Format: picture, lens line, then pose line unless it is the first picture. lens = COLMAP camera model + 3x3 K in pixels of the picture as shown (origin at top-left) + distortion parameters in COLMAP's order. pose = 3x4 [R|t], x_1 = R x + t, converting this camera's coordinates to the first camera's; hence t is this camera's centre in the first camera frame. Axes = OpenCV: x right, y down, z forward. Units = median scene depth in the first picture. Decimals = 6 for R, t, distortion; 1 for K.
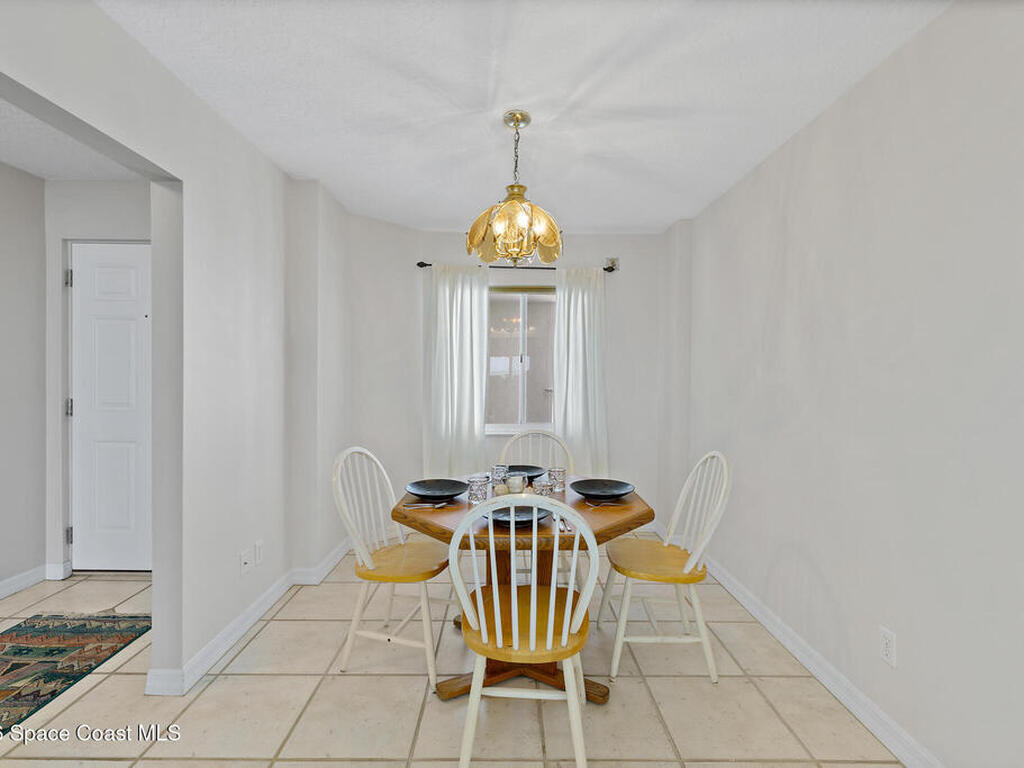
lens RADIAL K [[504.1, 0, 515.8], [0, 504.1, 371.8], [0, 0, 1]] dist [0.019599, -0.001575]
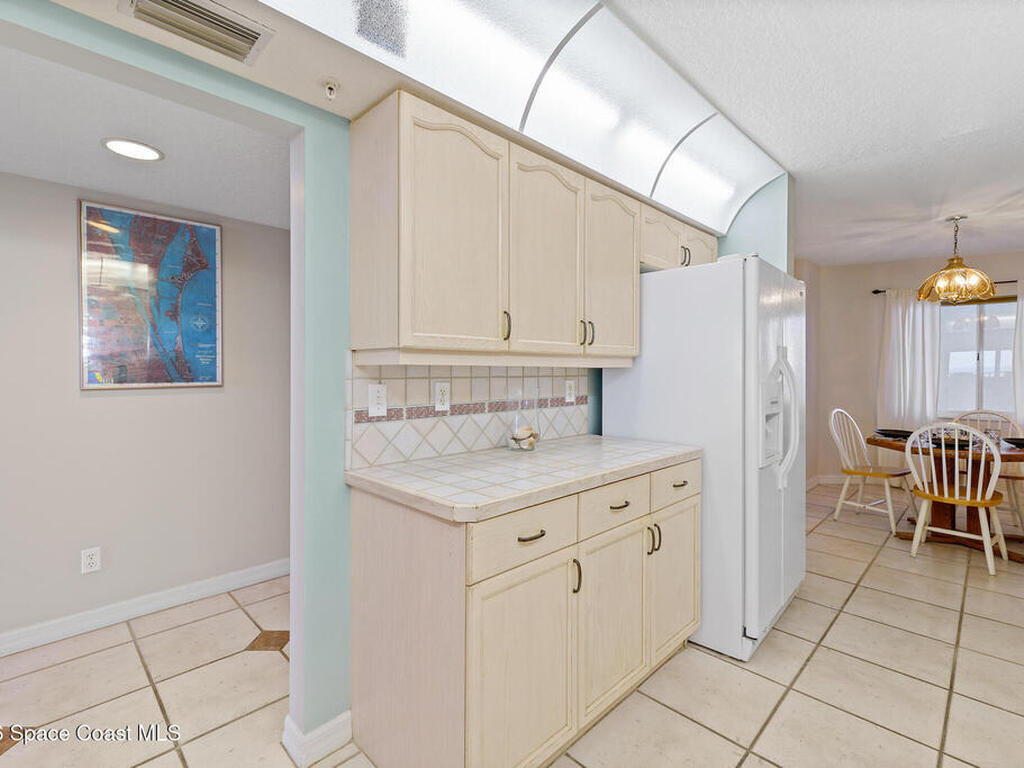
lens RADIAL K [[504.1, 0, 515.8], [0, 504.1, 371.8], [0, 0, 1]] dist [0.019599, -0.001575]
pose [[0.720476, 0.002536, -0.693475, 0.128380], [-0.002042, 0.999997, 0.001536, 0.012420], [0.693477, 0.000309, 0.720479, -1.248557]]
